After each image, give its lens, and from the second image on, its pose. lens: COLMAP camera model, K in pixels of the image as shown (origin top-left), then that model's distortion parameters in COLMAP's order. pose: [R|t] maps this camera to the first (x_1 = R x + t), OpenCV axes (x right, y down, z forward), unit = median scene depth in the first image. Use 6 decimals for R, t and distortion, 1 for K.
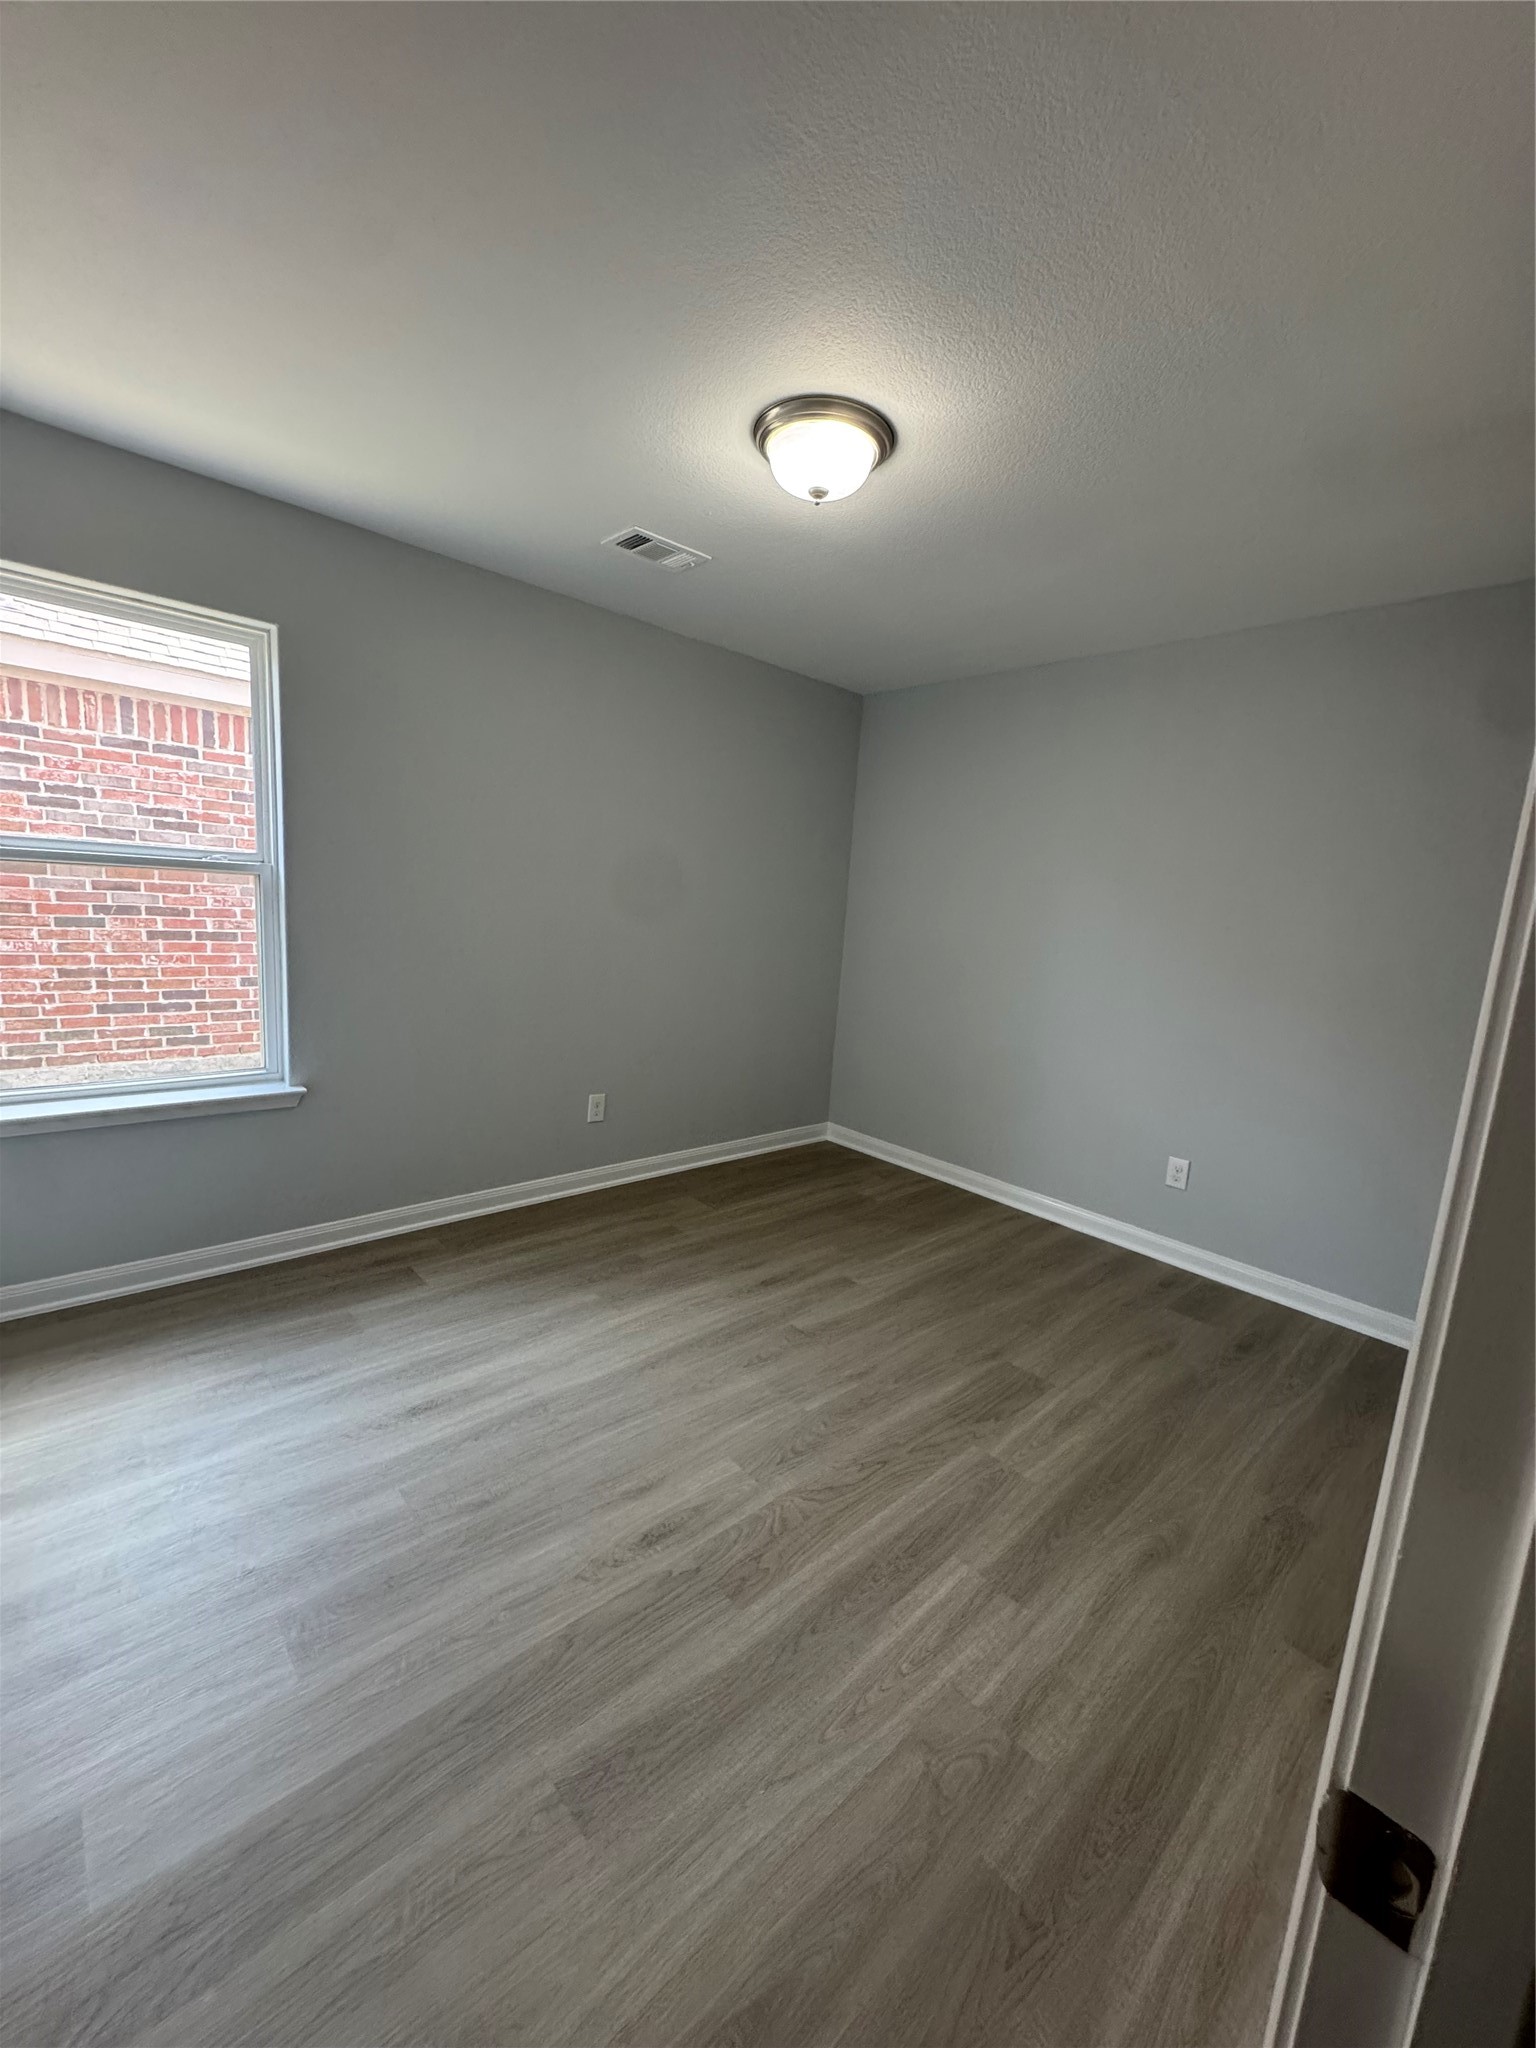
lens RADIAL K [[811.4, 0, 768.0], [0, 811.4, 1024.0], [0, 0, 1]] dist [-0.000262, 0.000303]
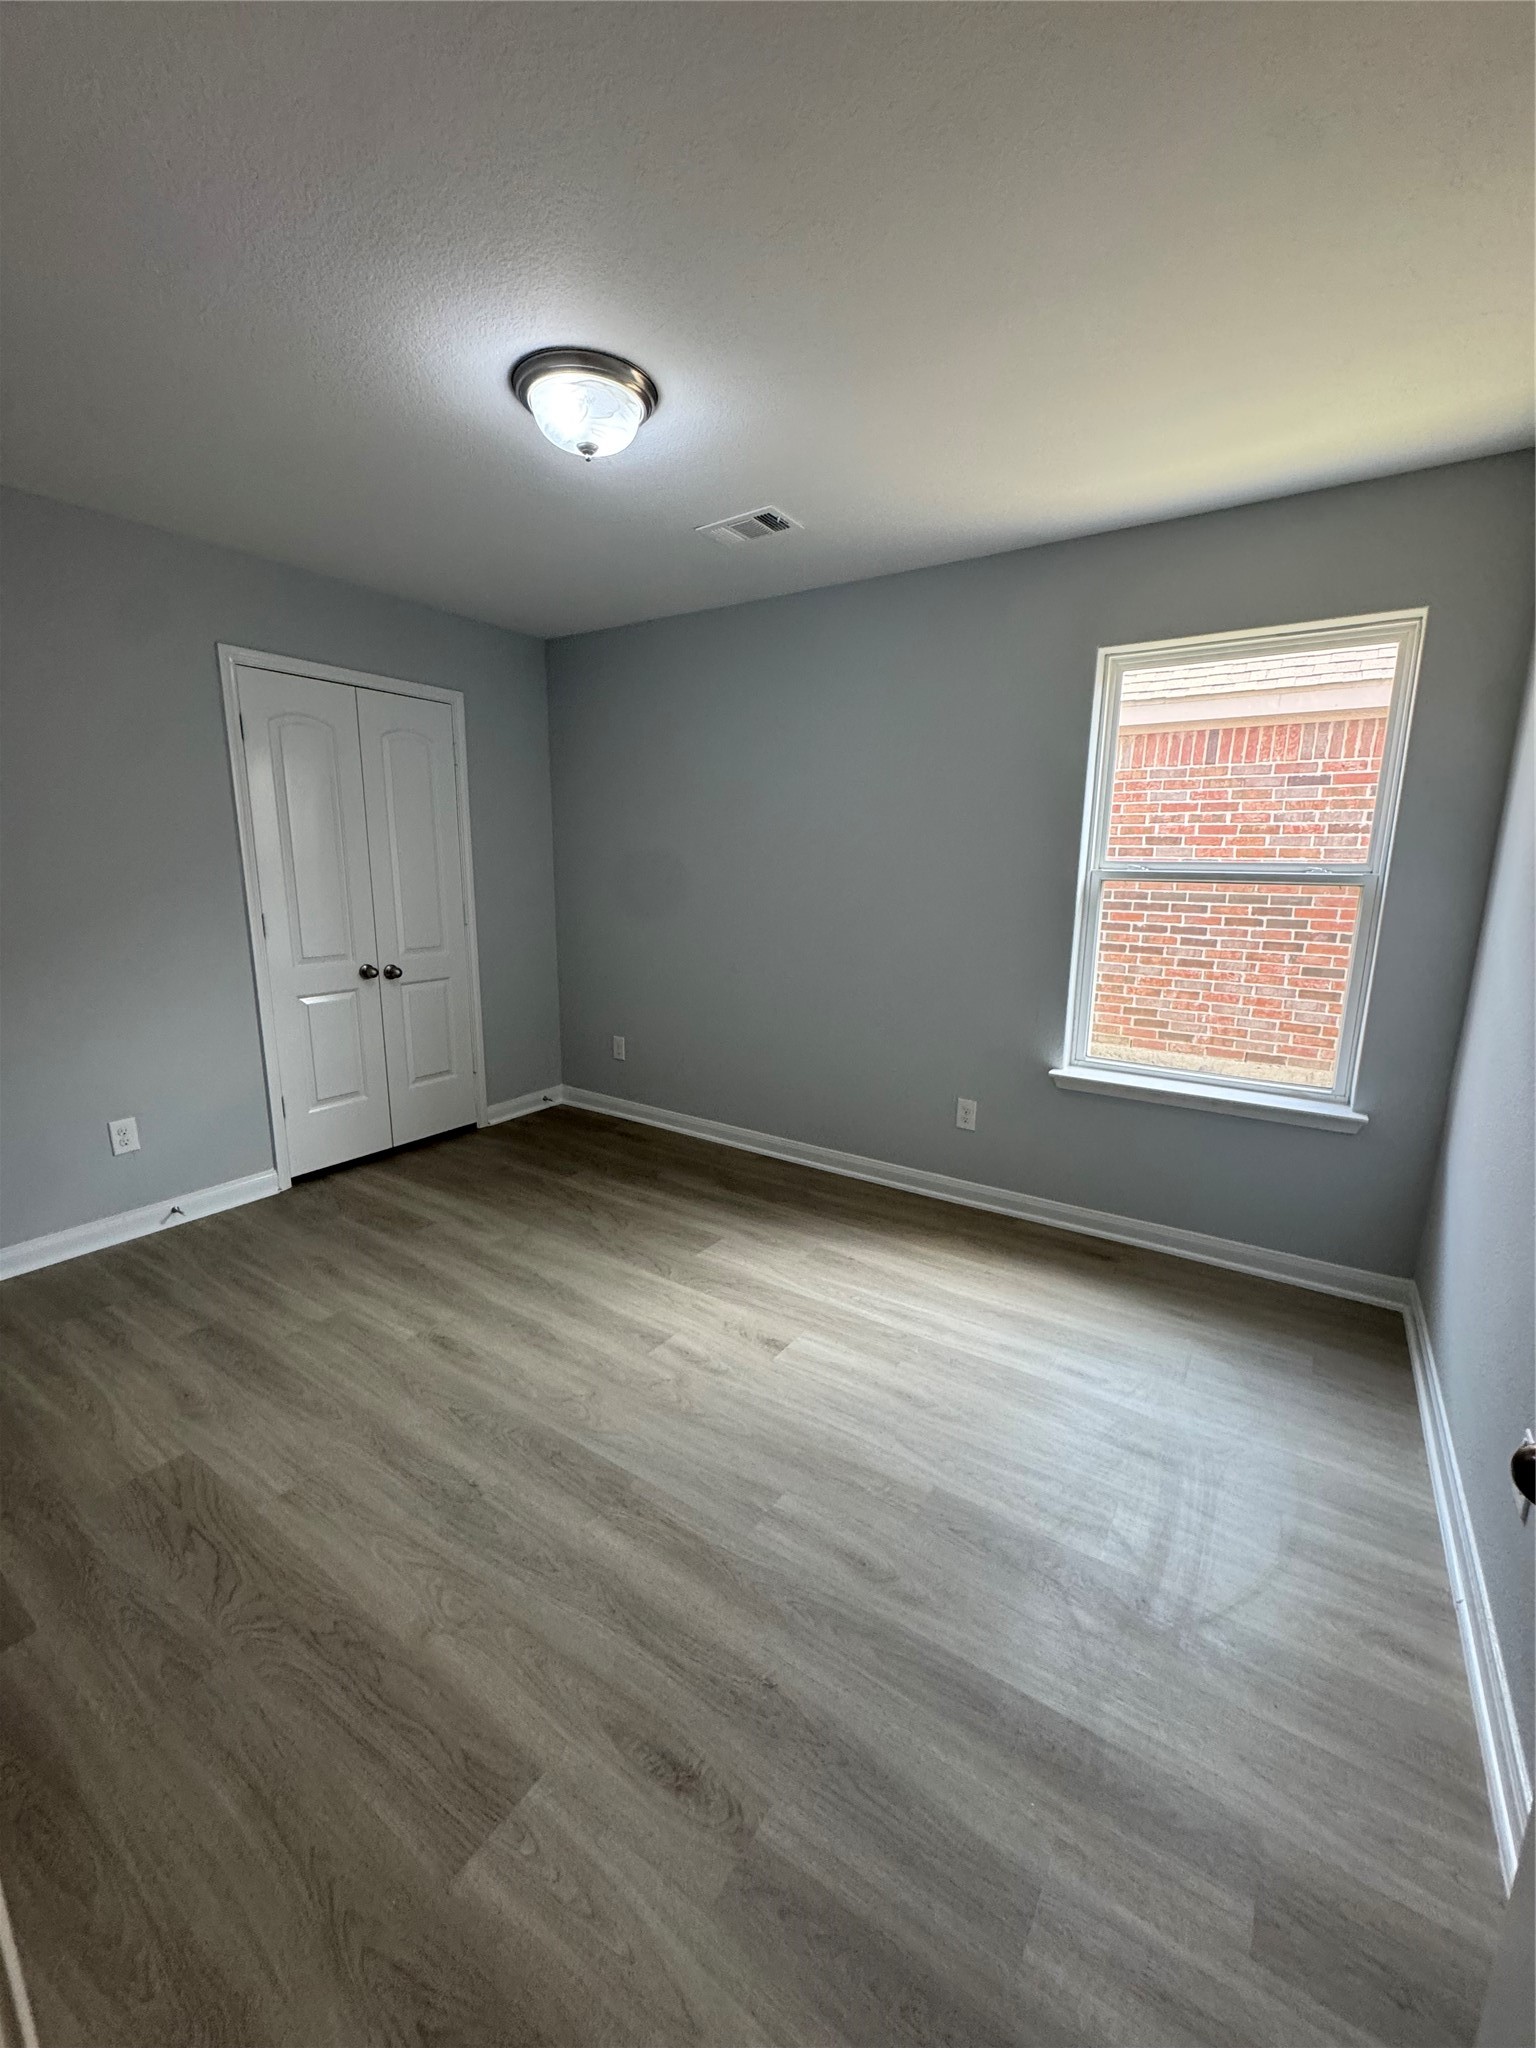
lens RADIAL K [[818.0, 0, 768.0], [0, 818.0, 1024.0], [0, 0, 1]] dist [-0.018241, 0.000056]
pose [[0.232700, 0.124281, -0.964575, 0.151716], [-0.145524, 0.985085, 0.091817, -0.011680], [0.961600, 0.119003, 0.247315, 0.137151]]
